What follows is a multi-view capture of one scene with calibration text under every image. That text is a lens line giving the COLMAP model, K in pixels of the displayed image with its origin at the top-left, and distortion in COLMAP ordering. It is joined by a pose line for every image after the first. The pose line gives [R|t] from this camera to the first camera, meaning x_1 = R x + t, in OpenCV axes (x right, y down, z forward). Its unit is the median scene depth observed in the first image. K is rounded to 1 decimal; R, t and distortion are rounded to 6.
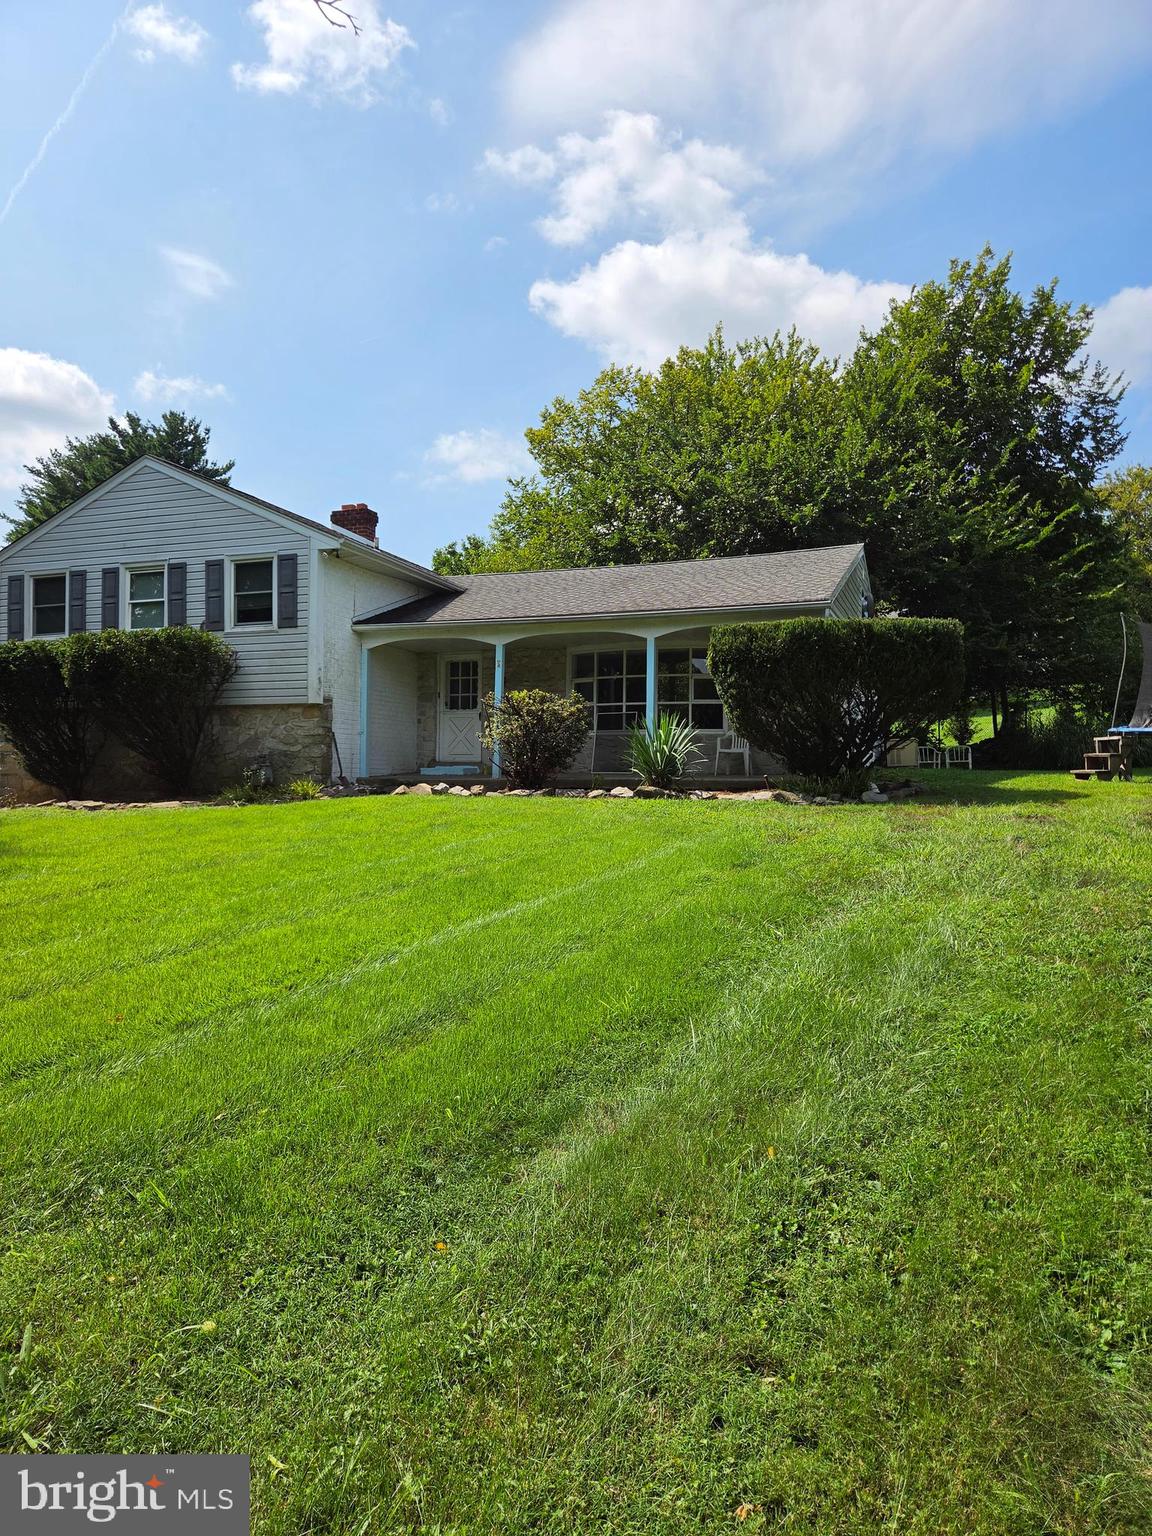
lens RADIAL K [[1091.2, 0, 576.0], [0, 1091.2, 768.0], [0, 0, 1]] dist [0.078503, -0.088004]
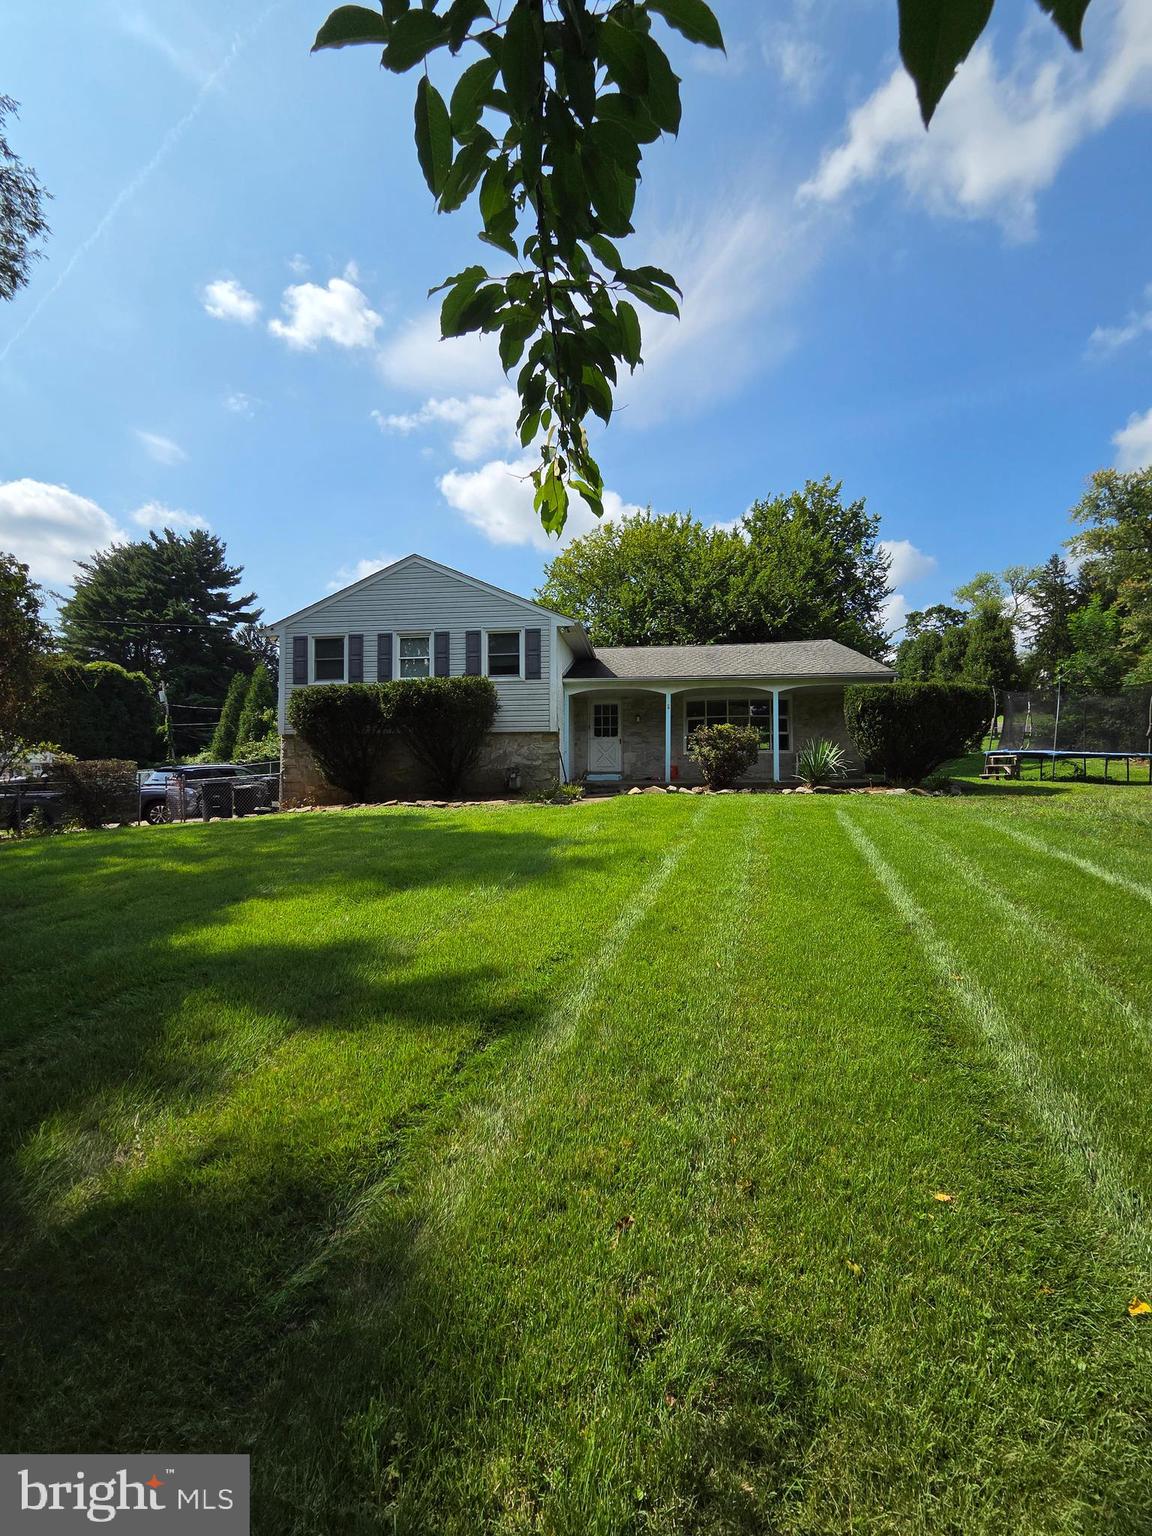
lens RADIAL K [[677.6, 0, 576.0], [0, 677.6, 768.0], [0, 0, 1]] dist [-0.013337, -0.000031]
pose [[0.967189, -0.003421, 0.254037, -0.416738], [0.006343, 0.999923, -0.010686, -0.000928], [-0.253981, 0.011947, 0.967136, 0.118884]]
